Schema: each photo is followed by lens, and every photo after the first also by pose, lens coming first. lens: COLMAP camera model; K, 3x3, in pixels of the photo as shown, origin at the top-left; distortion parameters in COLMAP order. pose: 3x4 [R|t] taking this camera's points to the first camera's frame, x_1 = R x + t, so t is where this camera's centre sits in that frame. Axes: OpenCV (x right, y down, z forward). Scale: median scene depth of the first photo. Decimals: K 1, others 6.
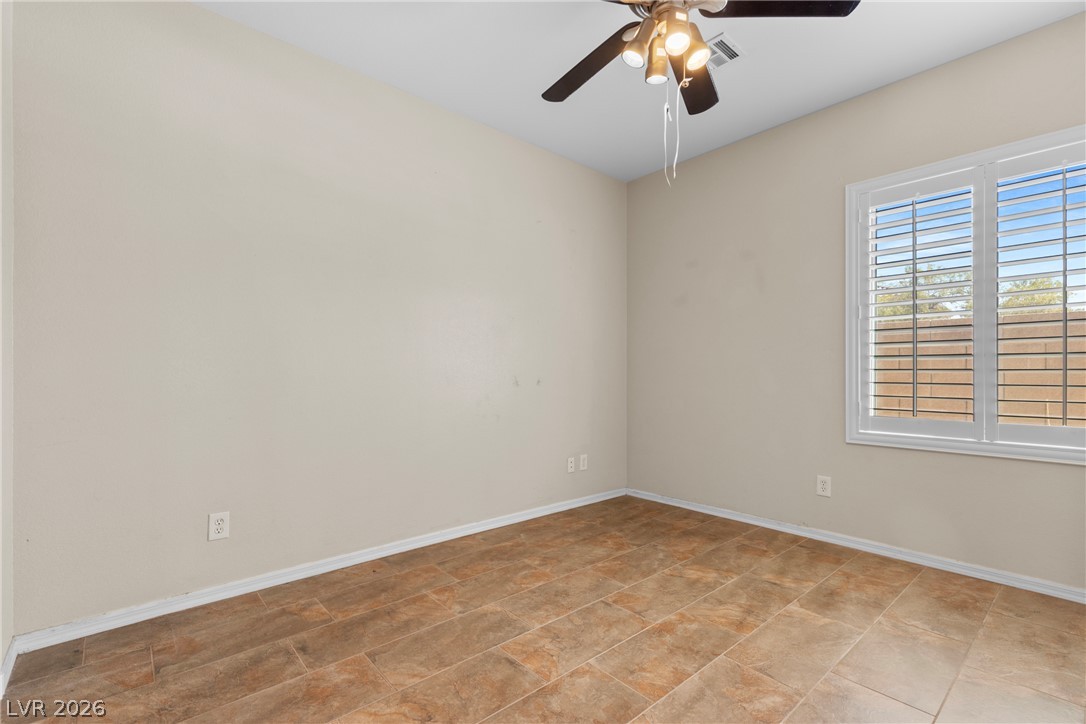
lens RADIAL K [[492.0, 0, 548.2], [0, 492.0, 368.2], [0, 0, 1]] dist [0.010893, -0.000536]
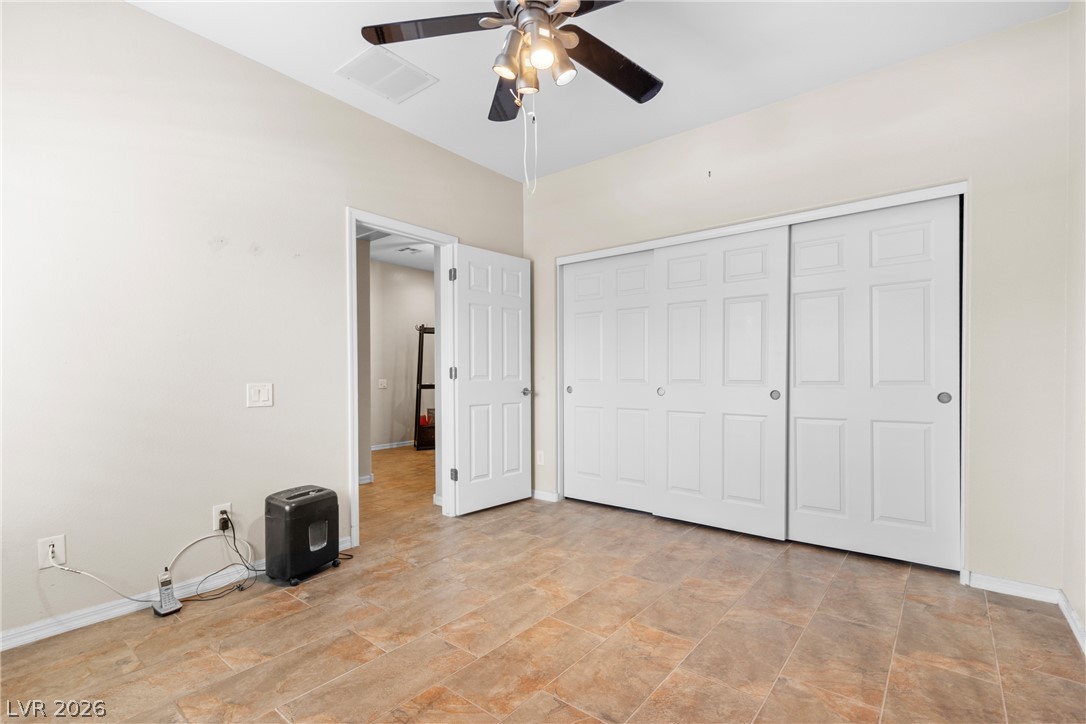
lens RADIAL K [[492.0, 0, 548.2], [0, 492.0, 368.2], [0, 0, 1]] dist [0.010893, -0.000536]
pose [[-0.985638, -0.001556, -0.168863, 0.315815], [0.001726, 0.999812, -0.019287, 0.011871], [0.168861, -0.019302, -0.985451, 1.662823]]
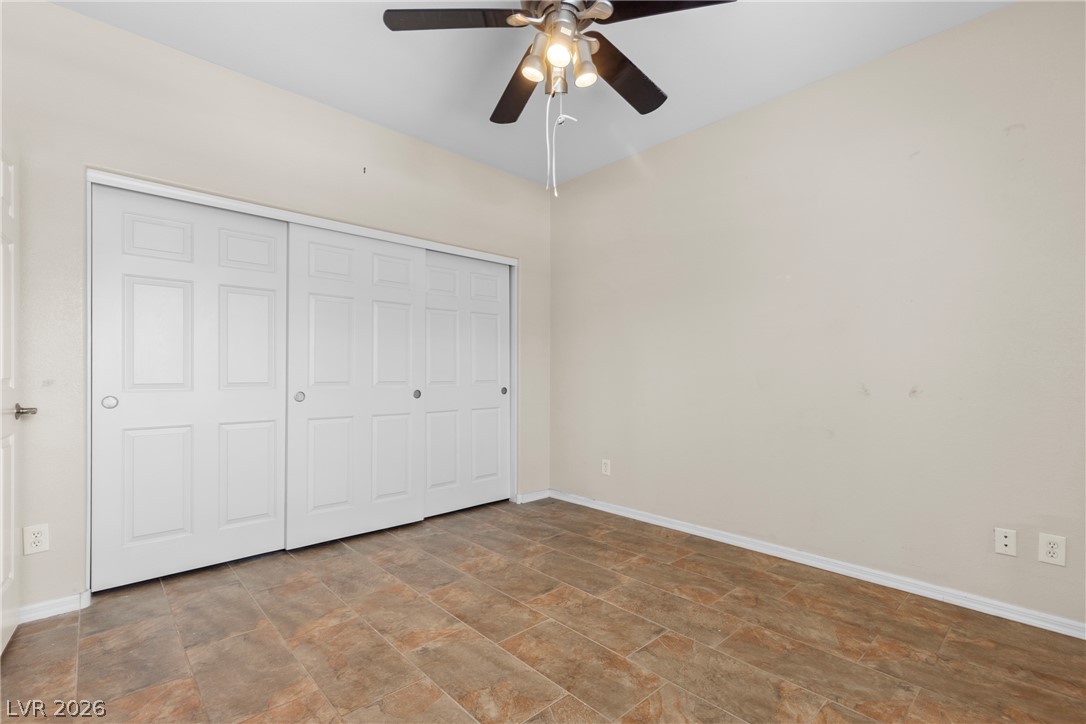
lens RADIAL K [[492.0, 0, 548.2], [0, 492.0, 368.2], [0, 0, 1]] dist [0.010893, -0.000536]
pose [[0.026671, -0.015411, -0.999525, 1.031026], [0.004709, 0.999872, -0.015291, 0.005348], [0.999633, -0.004299, 0.026740, 0.775302]]
